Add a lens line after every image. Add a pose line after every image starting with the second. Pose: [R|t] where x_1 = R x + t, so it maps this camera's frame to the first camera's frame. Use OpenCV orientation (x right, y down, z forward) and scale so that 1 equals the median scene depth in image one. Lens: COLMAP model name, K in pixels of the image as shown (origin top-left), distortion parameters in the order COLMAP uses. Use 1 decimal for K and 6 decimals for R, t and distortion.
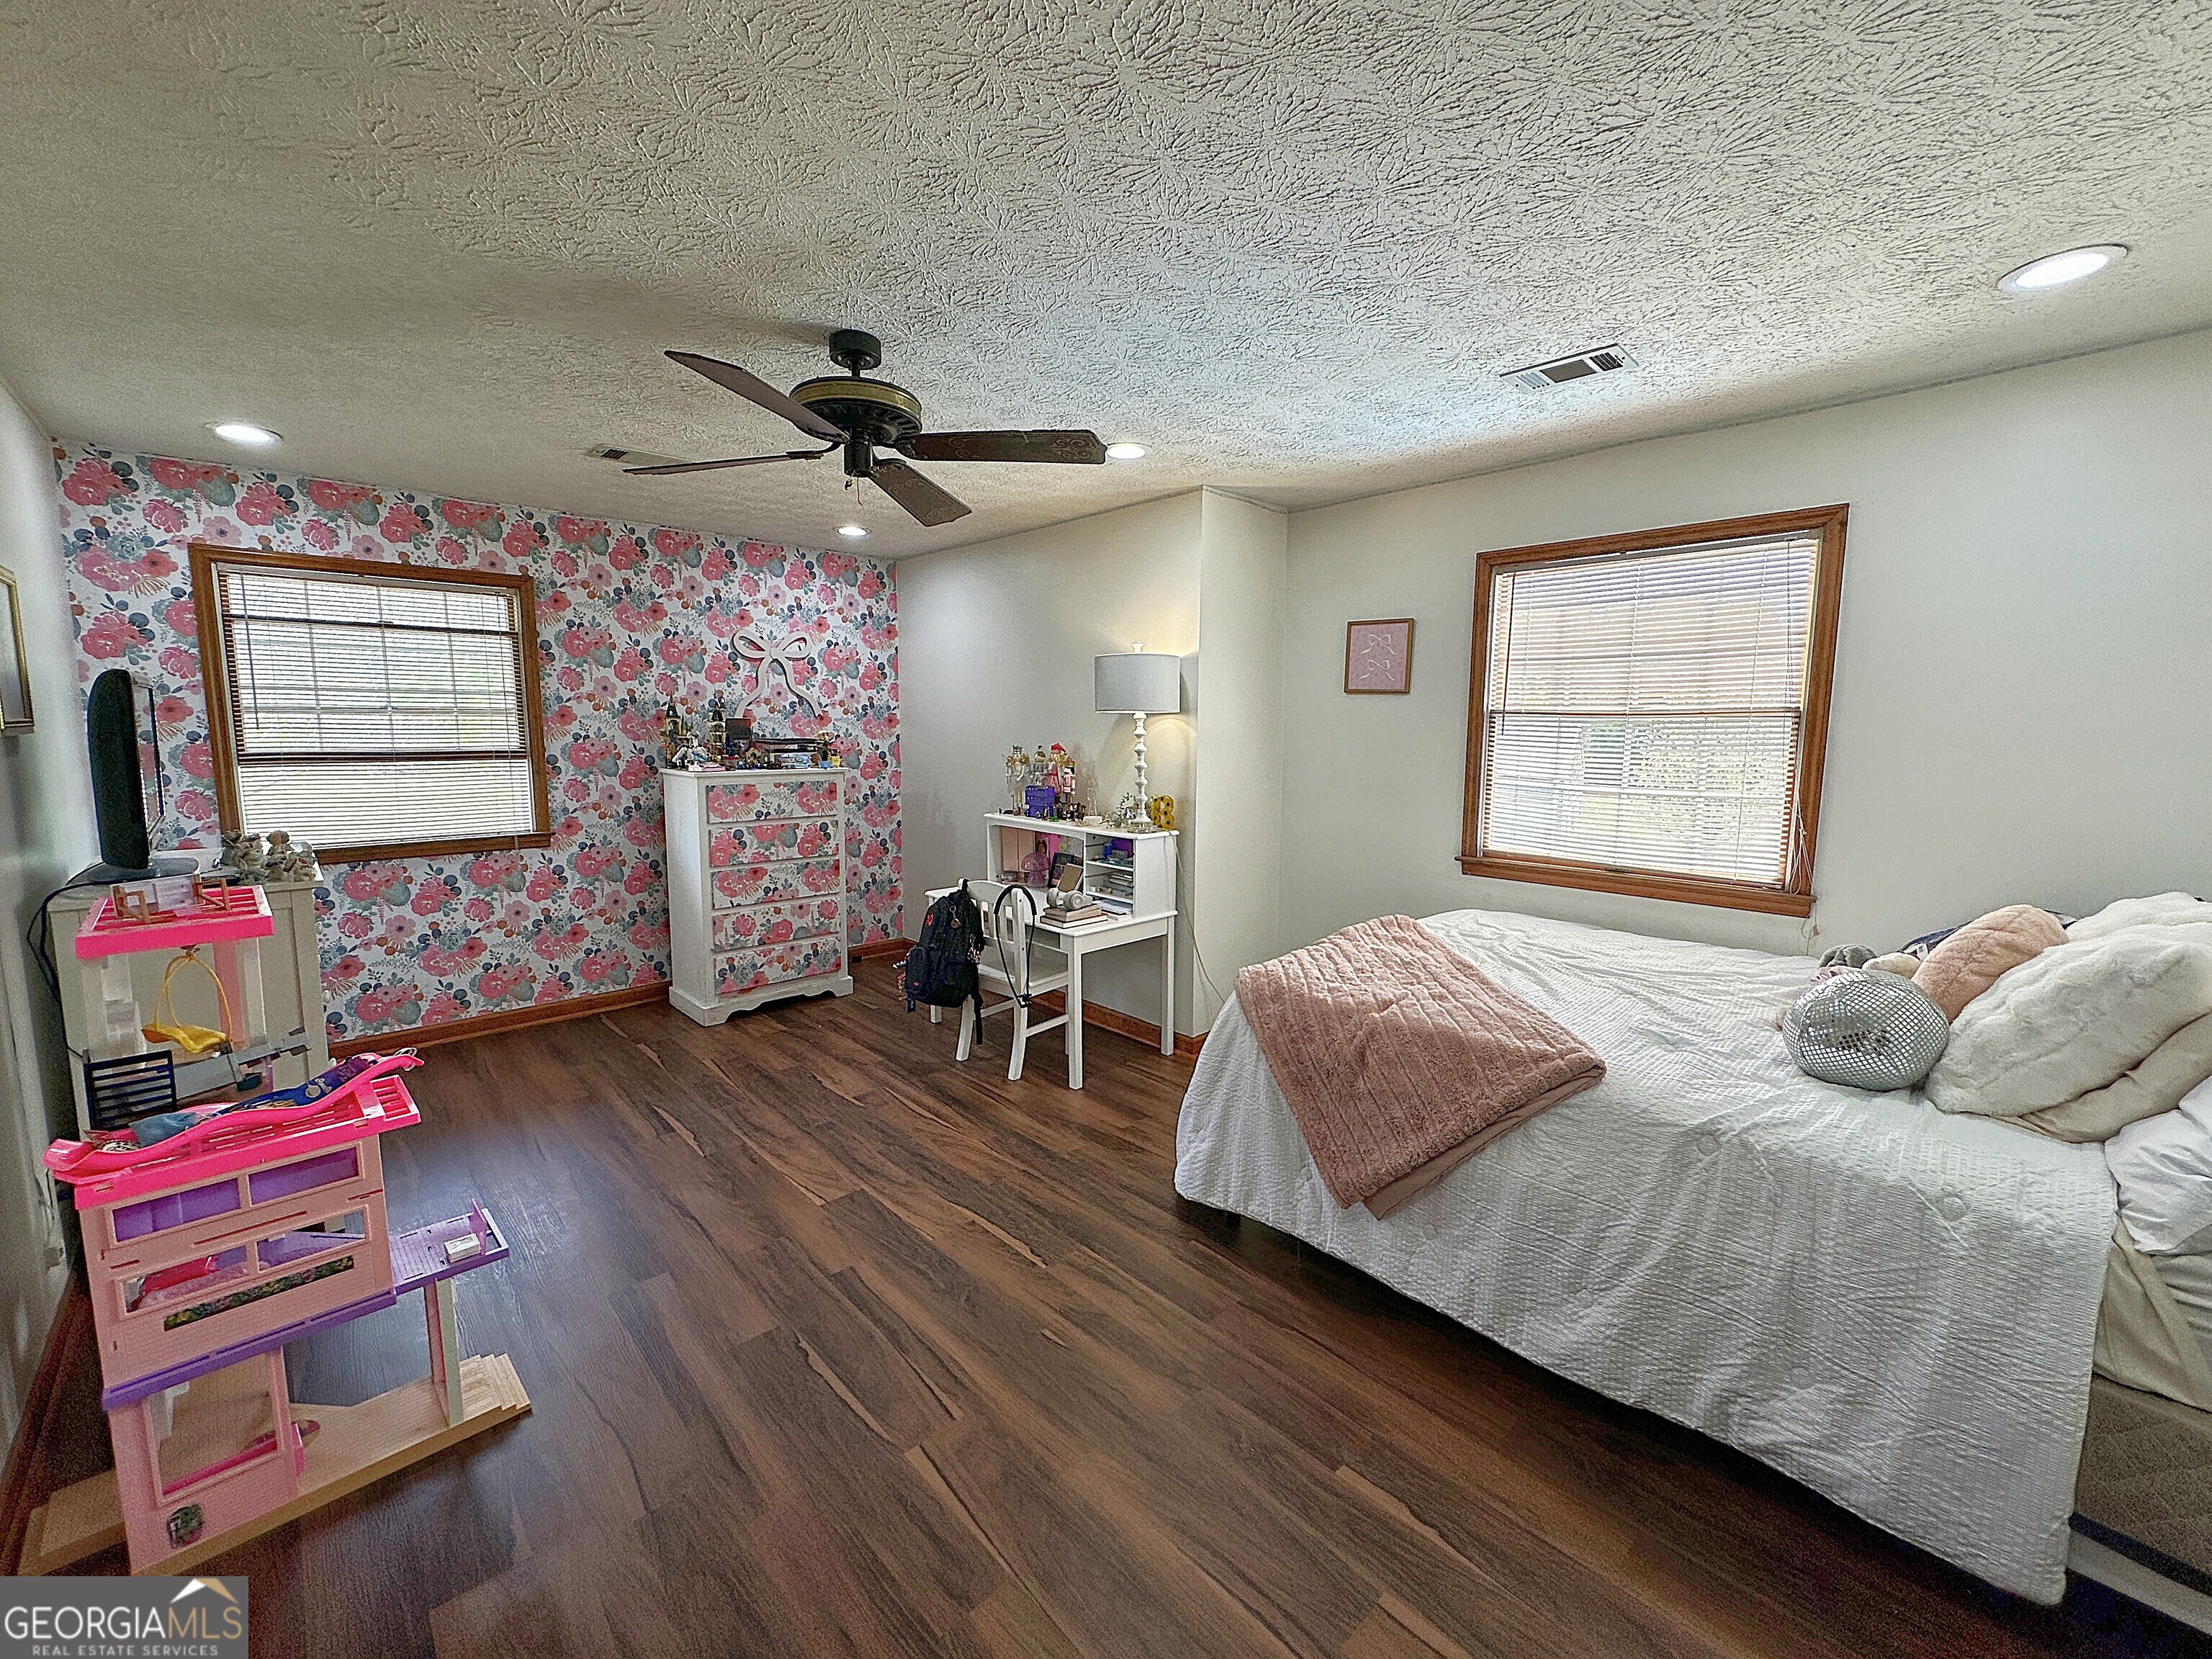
lens RADIAL K [[893.5, 0, 1106.0], [0, 893.5, 829.5], [0, 0, 1]] dist [-0.002599, 0.002291]
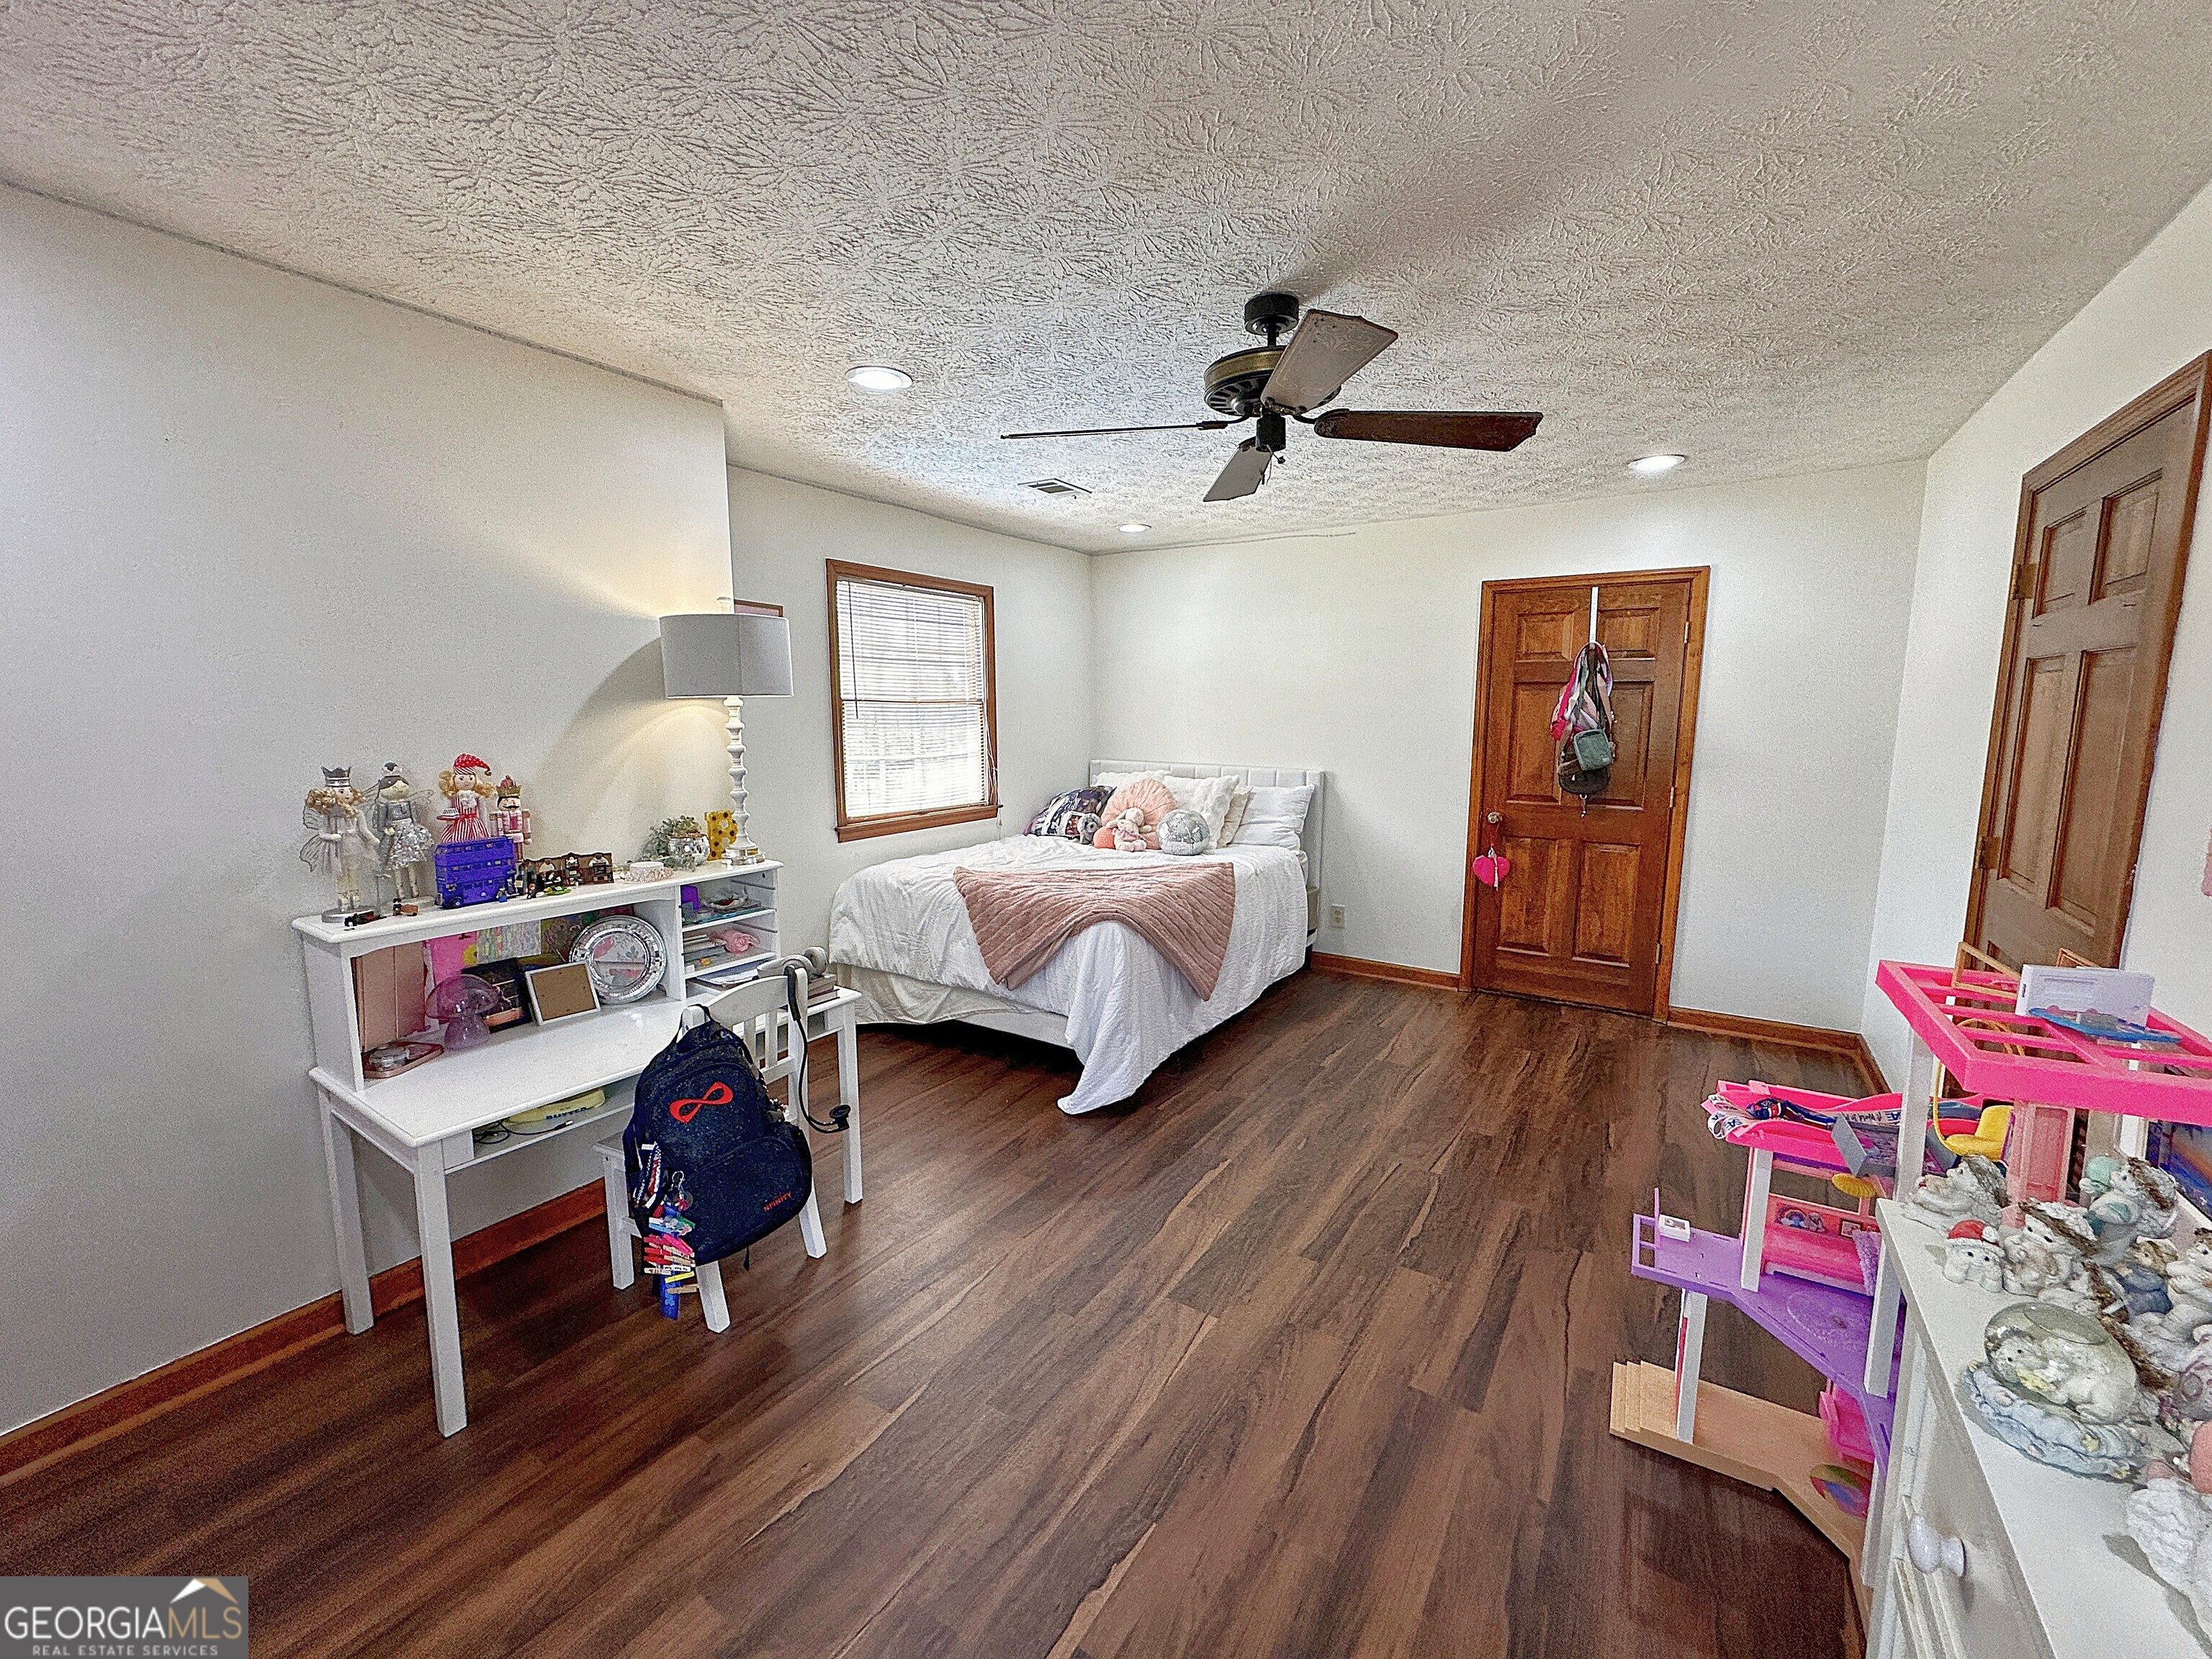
lens RADIAL K [[893.5, 0, 1106.0], [0, 893.5, 829.5], [0, 0, 1]] dist [-0.002599, 0.002291]
pose [[-0.239101, -0.135035, 0.961559, -0.884420], [0.118022, 0.978899, 0.166817, -0.133523], [-0.963795, 0.153371, -0.218119, 1.059011]]
